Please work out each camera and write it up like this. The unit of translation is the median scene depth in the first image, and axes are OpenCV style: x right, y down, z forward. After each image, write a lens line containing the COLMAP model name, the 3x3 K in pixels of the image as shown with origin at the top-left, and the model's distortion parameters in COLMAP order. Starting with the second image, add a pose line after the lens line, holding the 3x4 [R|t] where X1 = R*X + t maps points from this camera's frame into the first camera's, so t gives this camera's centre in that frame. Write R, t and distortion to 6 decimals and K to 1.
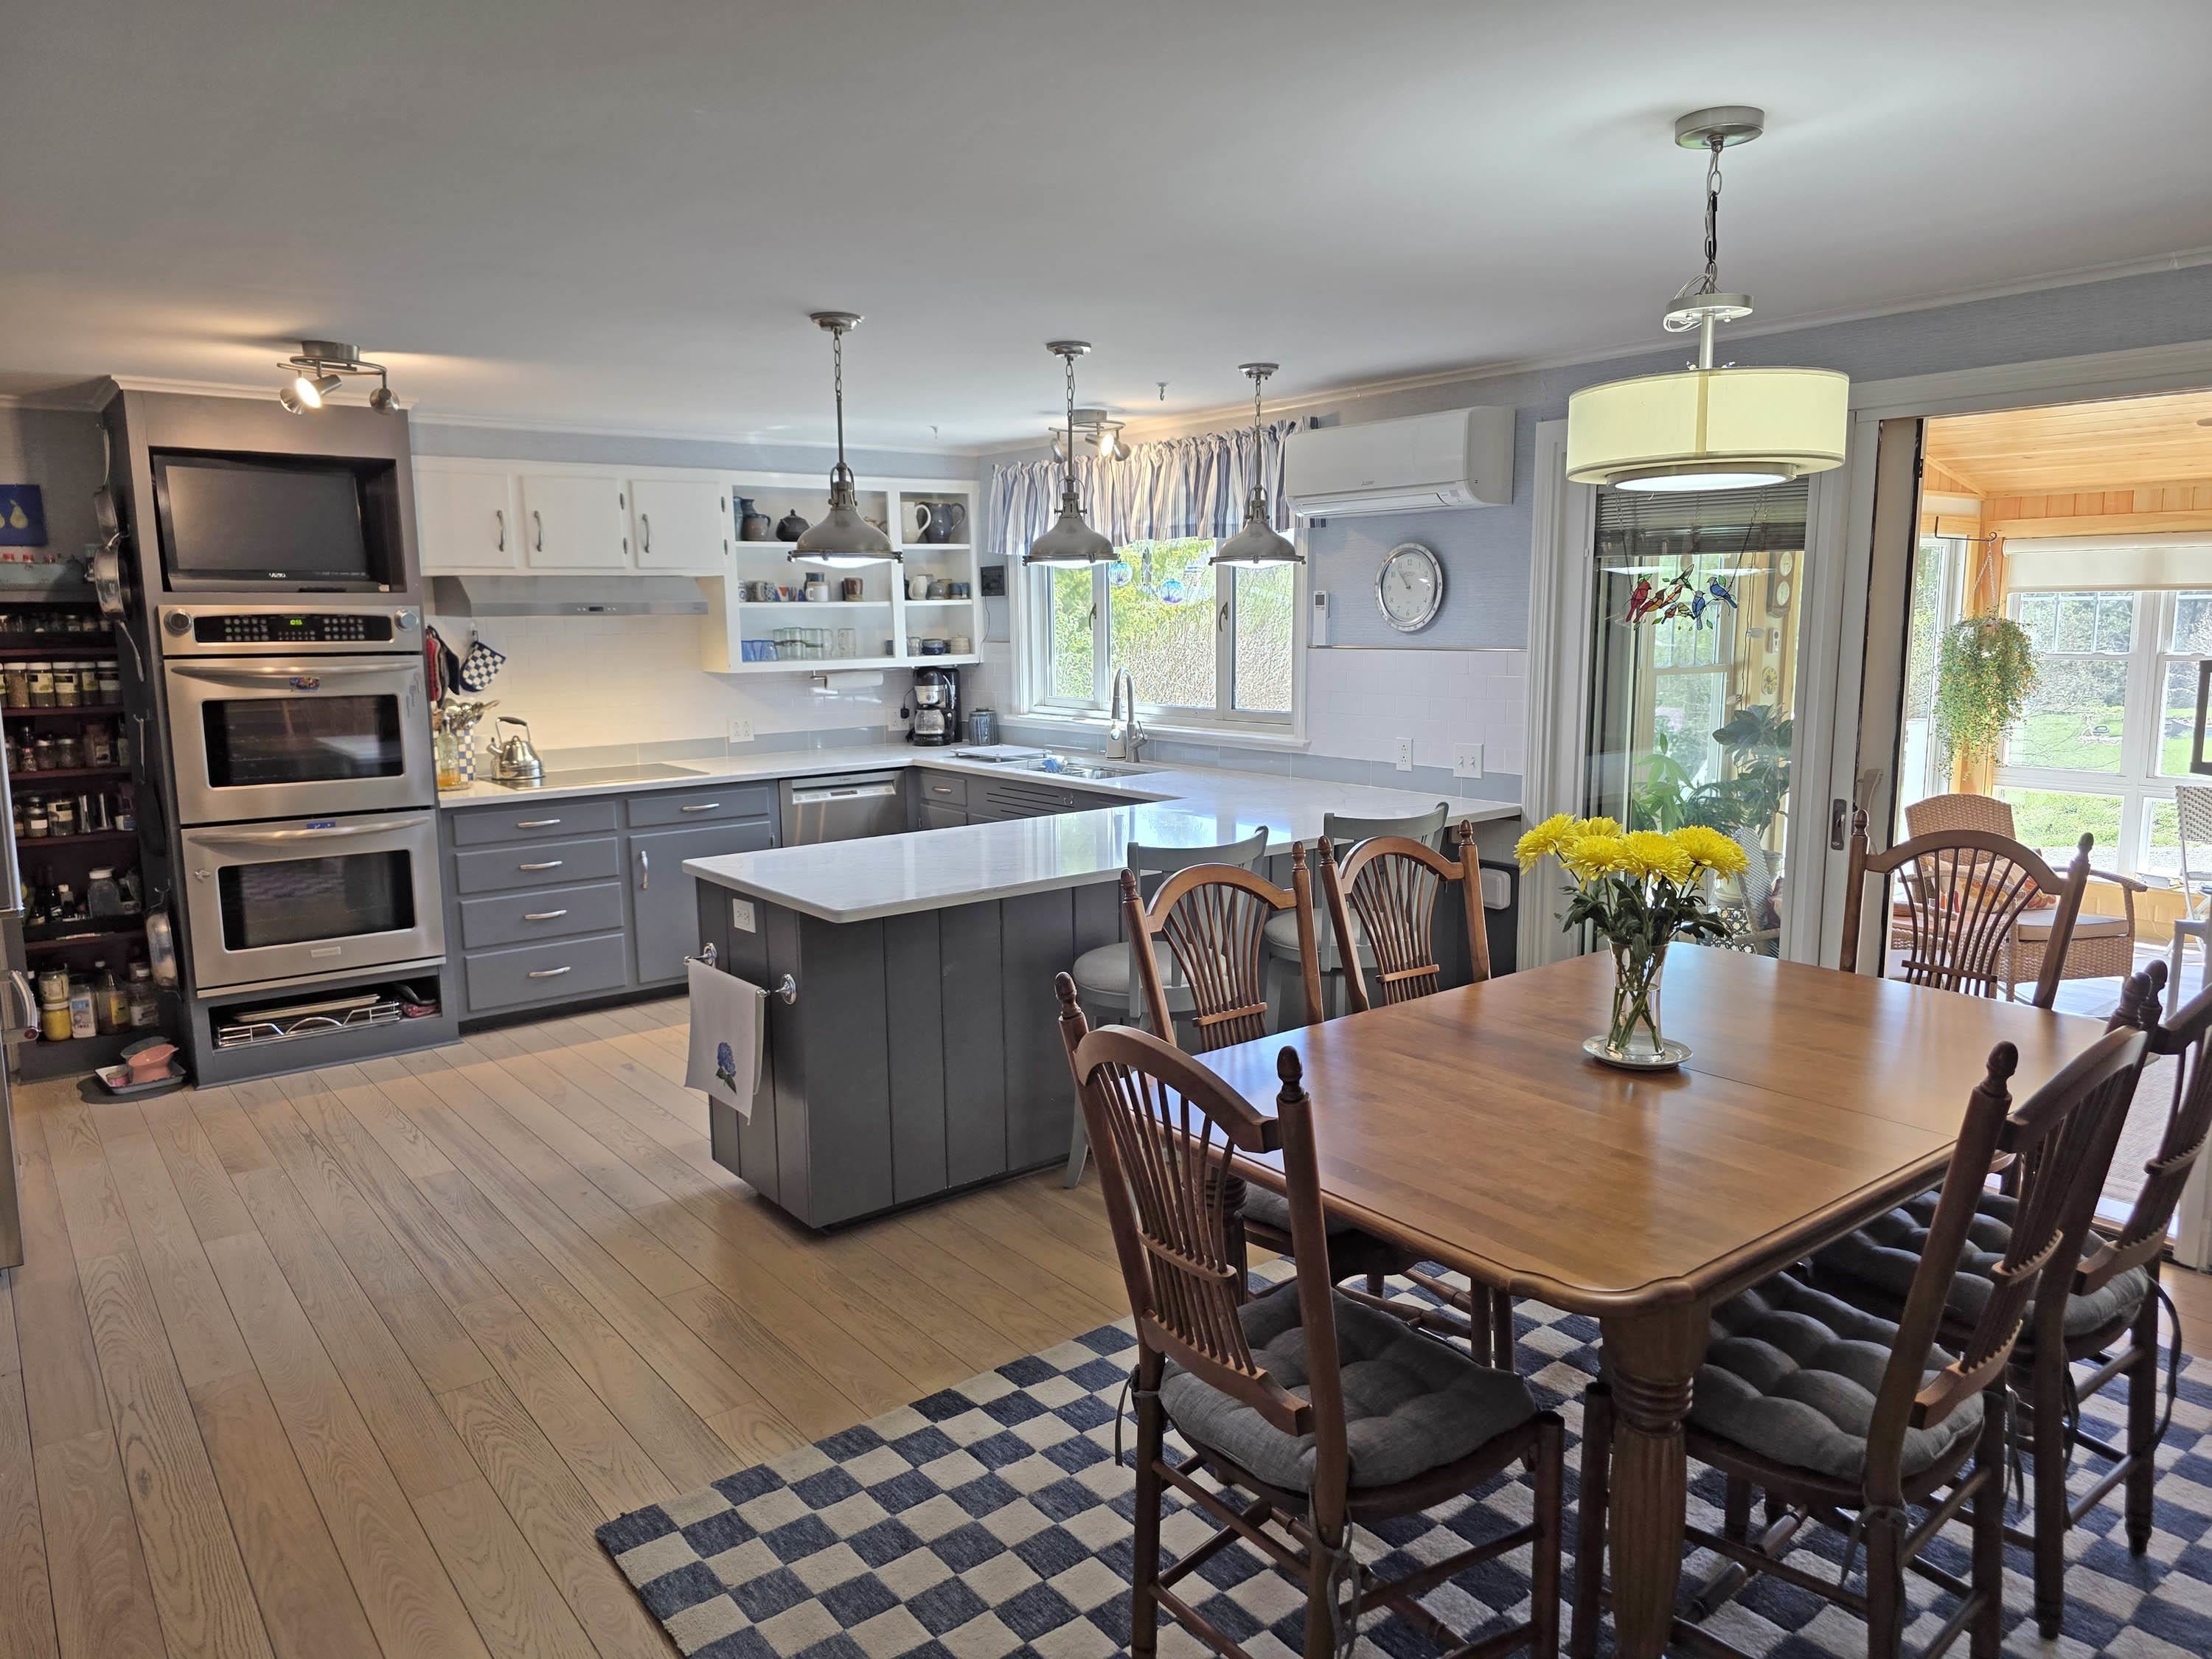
lens RADIAL K [[1479.3, 0, 1111.2], [0, 1479.3, 836.8], [0, 0, 1]] dist [0.038016, -0.030392]
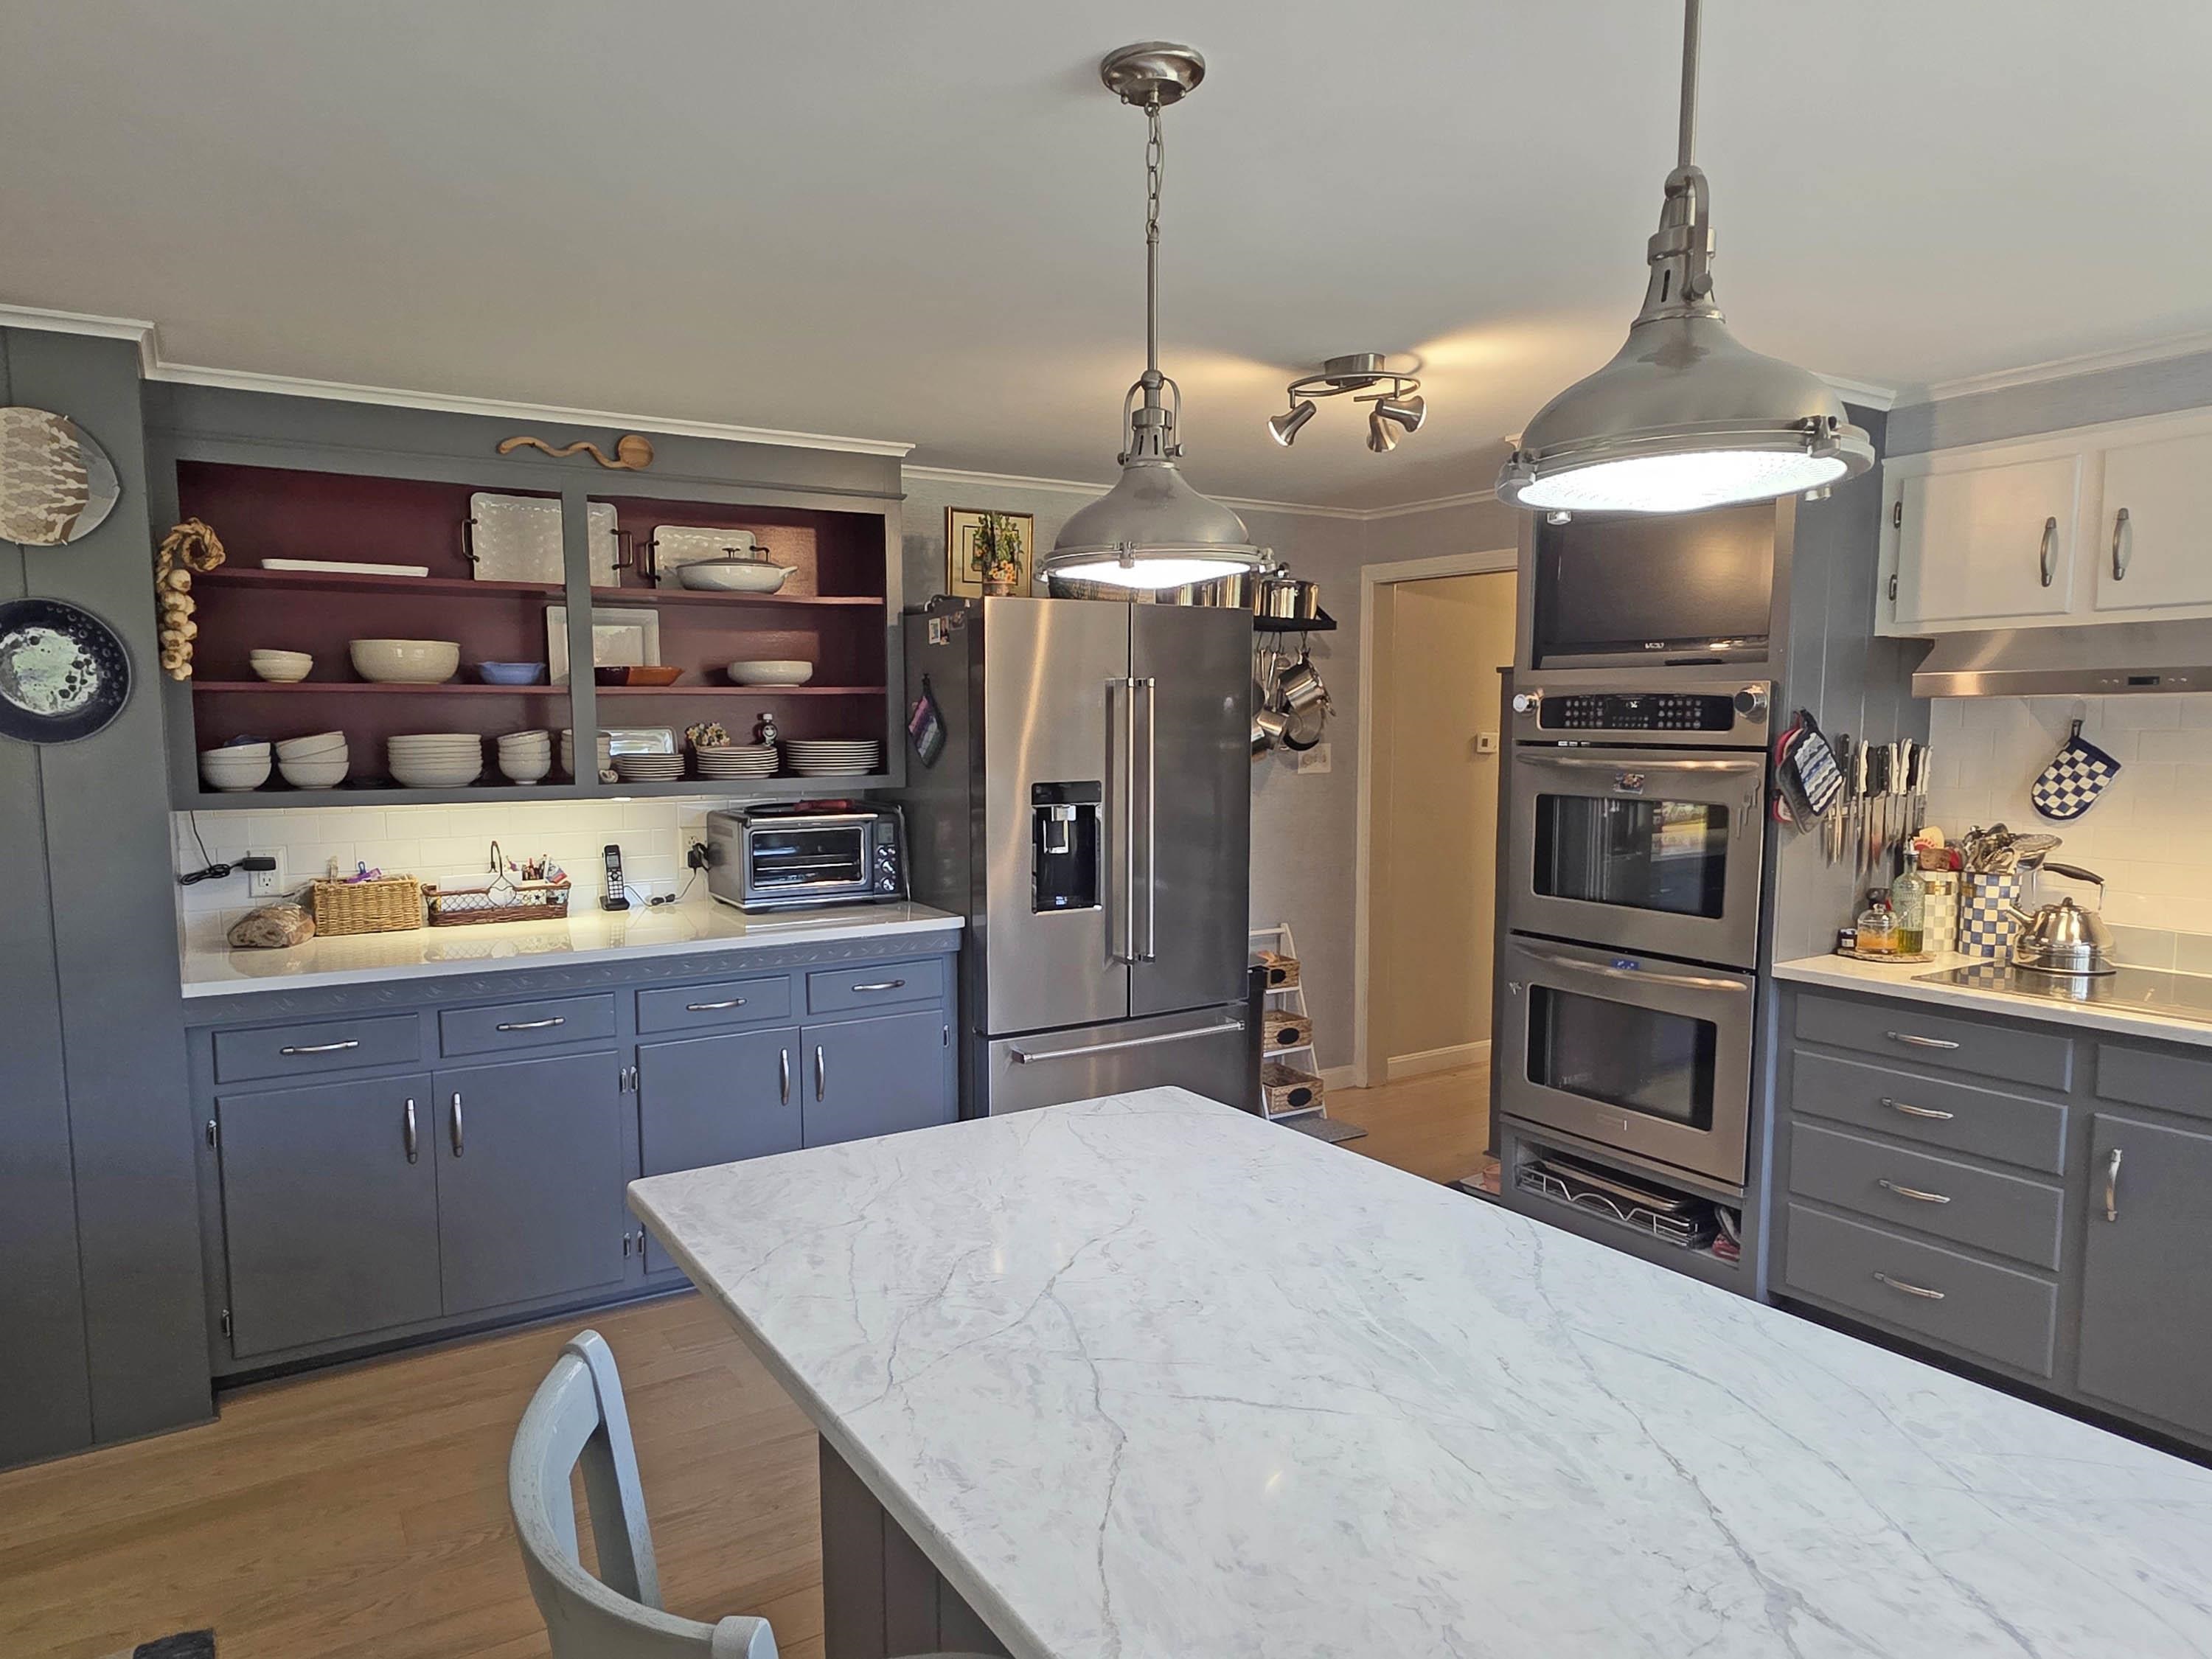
lens RADIAL K [[1380.4, 0, 1085.0], [0, 1380.4, 878.5], [0, 0, 1]] dist [0.008141, -0.006991]
pose [[-0.106140, 0.125882, -0.986351, 0.203739], [-0.145428, 0.979323, 0.140634, -0.108077], [0.983659, 0.158370, -0.085639, 0.747799]]
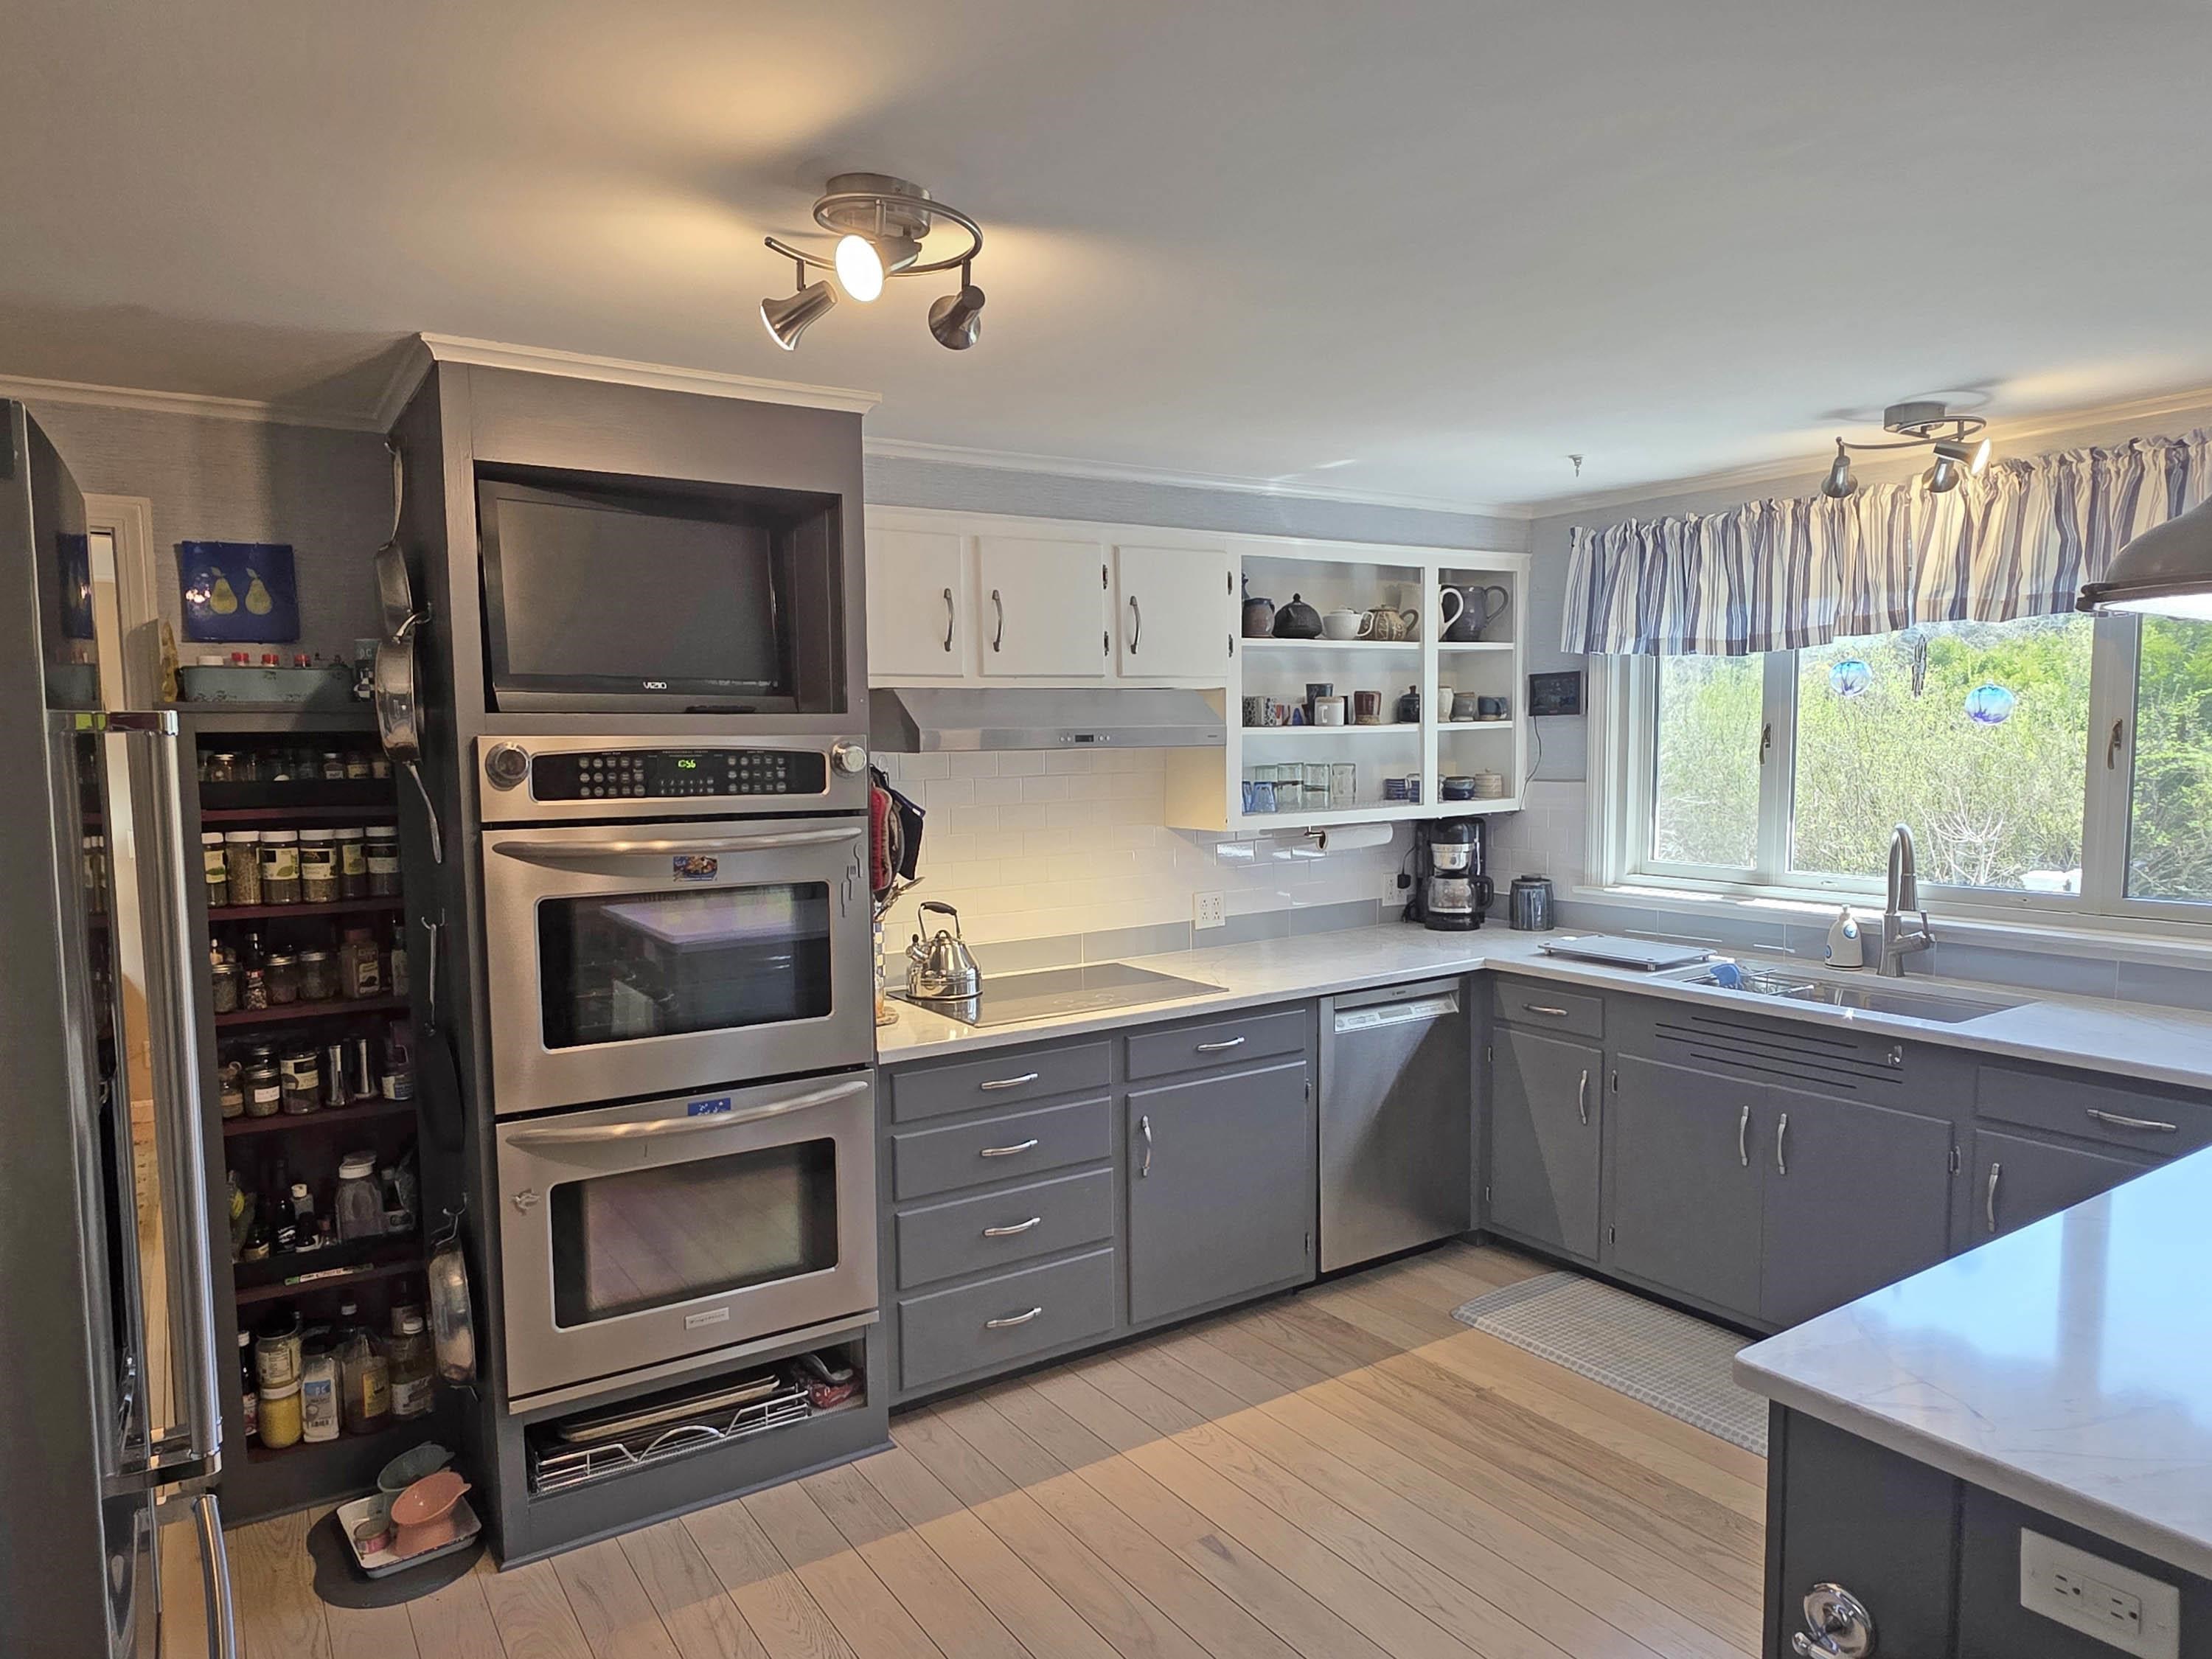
lens RADIAL K [[1380.4, 0, 1055.4], [0, 1380.4, 869.4], [0, 0, 1]] dist [0.008141, -0.006991]
pose [[0.994536, 0.005933, -0.104224, -0.324718], [-0.011778, 0.998386, -0.055553, -0.069398], [0.103726, 0.056477, 0.993001, 0.448798]]
